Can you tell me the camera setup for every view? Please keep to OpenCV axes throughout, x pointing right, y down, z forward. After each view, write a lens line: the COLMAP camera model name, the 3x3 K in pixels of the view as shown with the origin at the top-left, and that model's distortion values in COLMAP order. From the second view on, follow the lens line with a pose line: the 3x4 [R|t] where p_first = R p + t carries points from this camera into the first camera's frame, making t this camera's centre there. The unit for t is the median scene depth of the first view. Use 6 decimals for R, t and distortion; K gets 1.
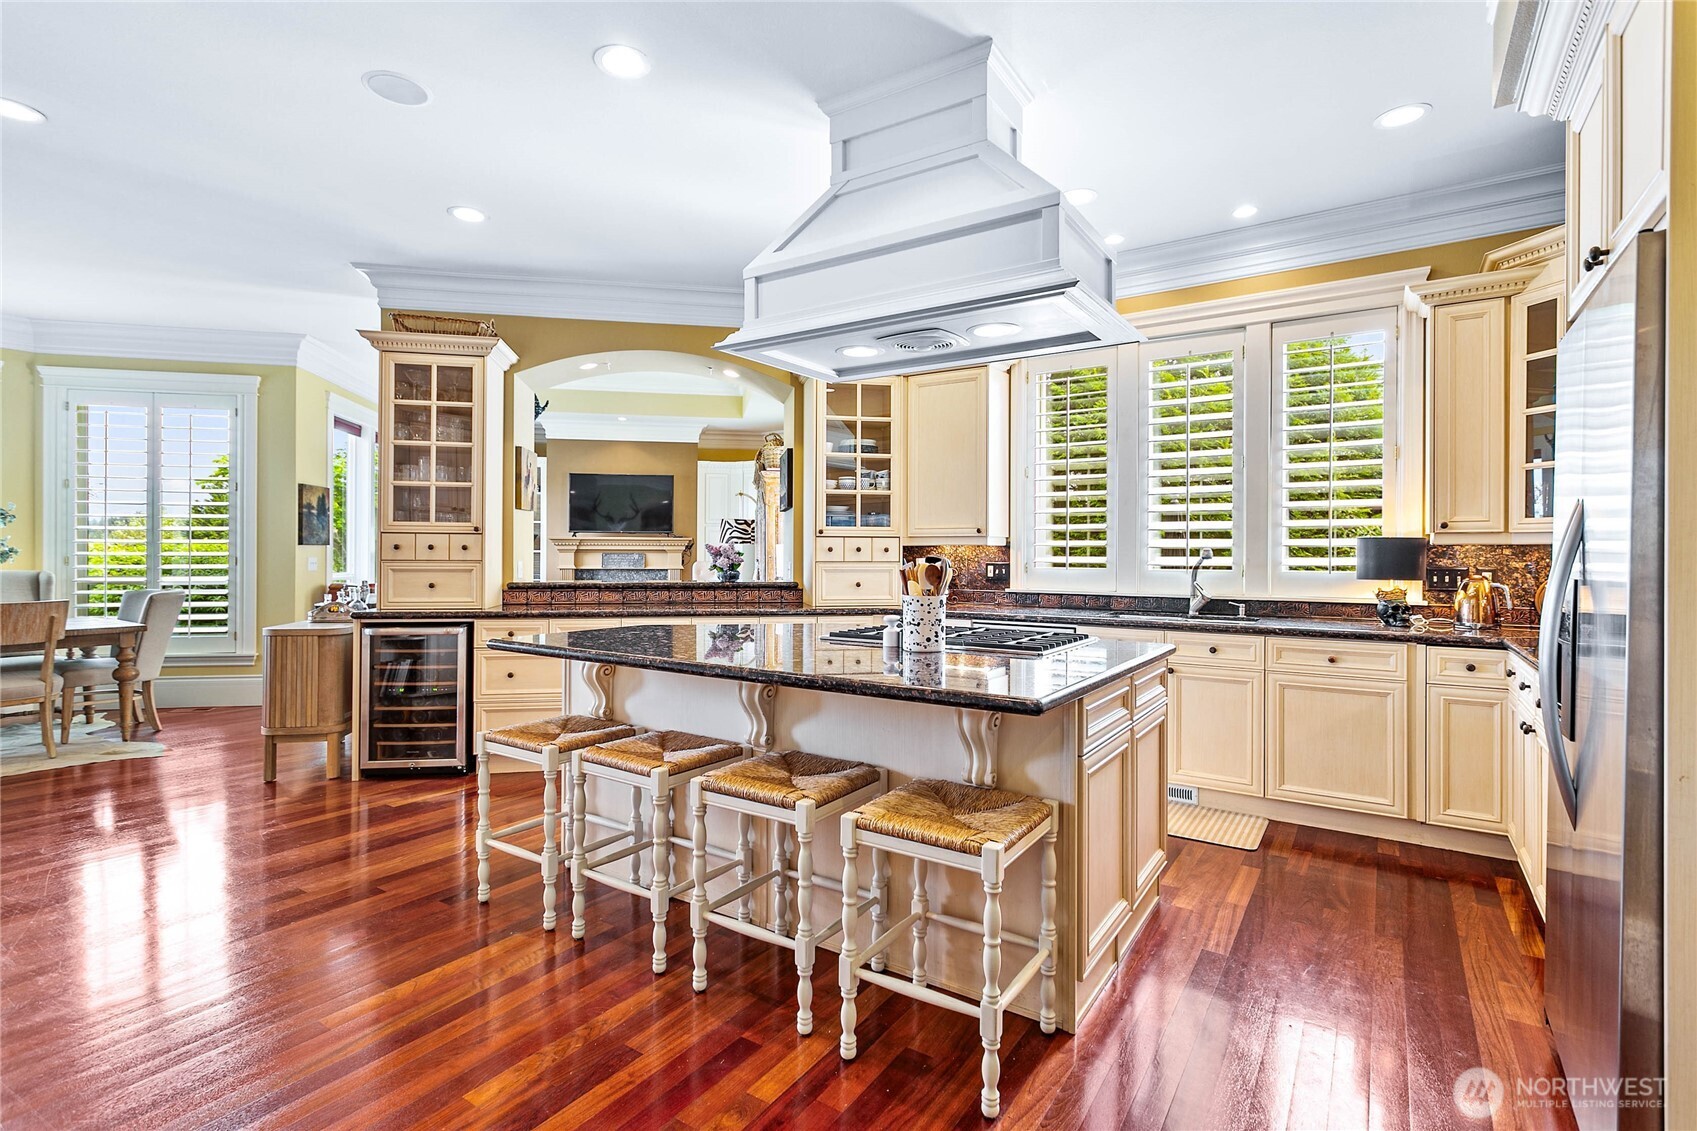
lens RADIAL K [[806.6, 0, 857.6], [0, 806.6, 556.4], [0, 0, 1]] dist [0.007545, 0.001404]
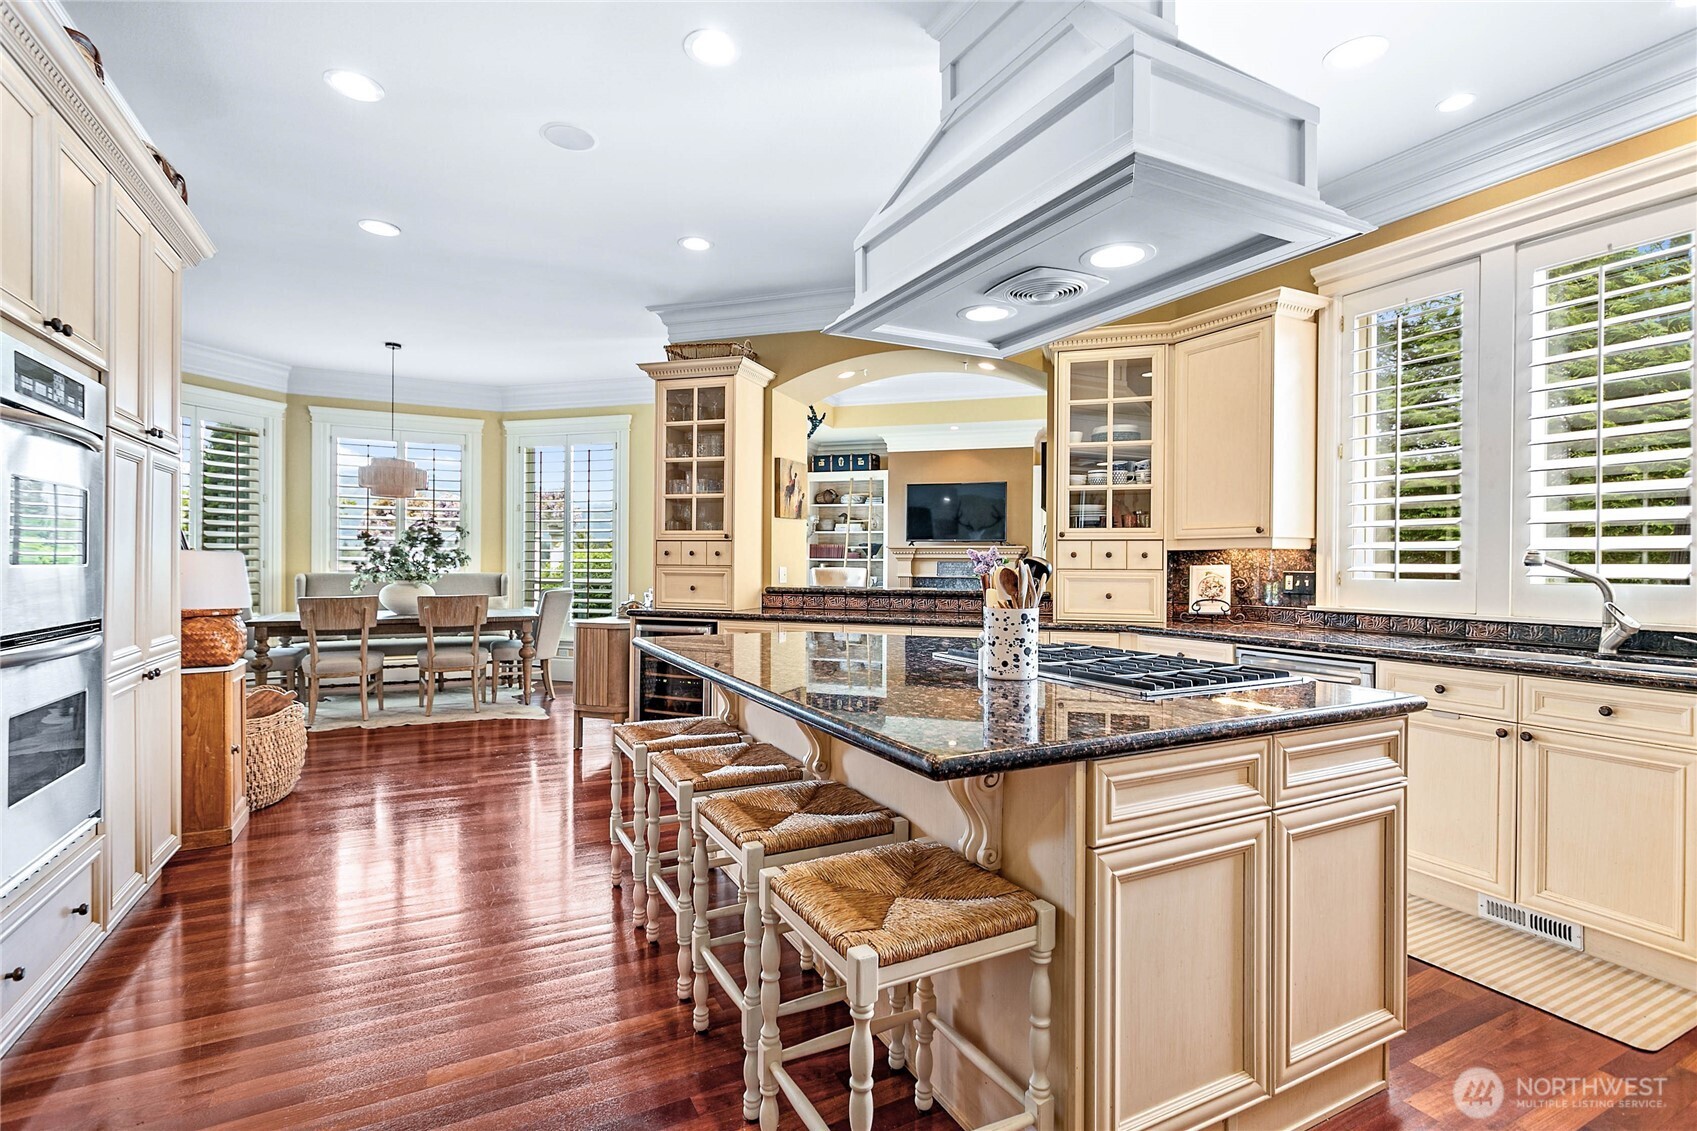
lens RADIAL K [[806.6, 0, 850.0], [0, 806.6, 568.8], [0, 0, 1]] dist [0.007545, 0.001404]
pose [[0.877525, 0.005921, -0.479495, 0.182676], [-0.004844, 0.999982, 0.003483, 0.004670], [0.479507, -0.000733, 0.877538, 0.131214]]
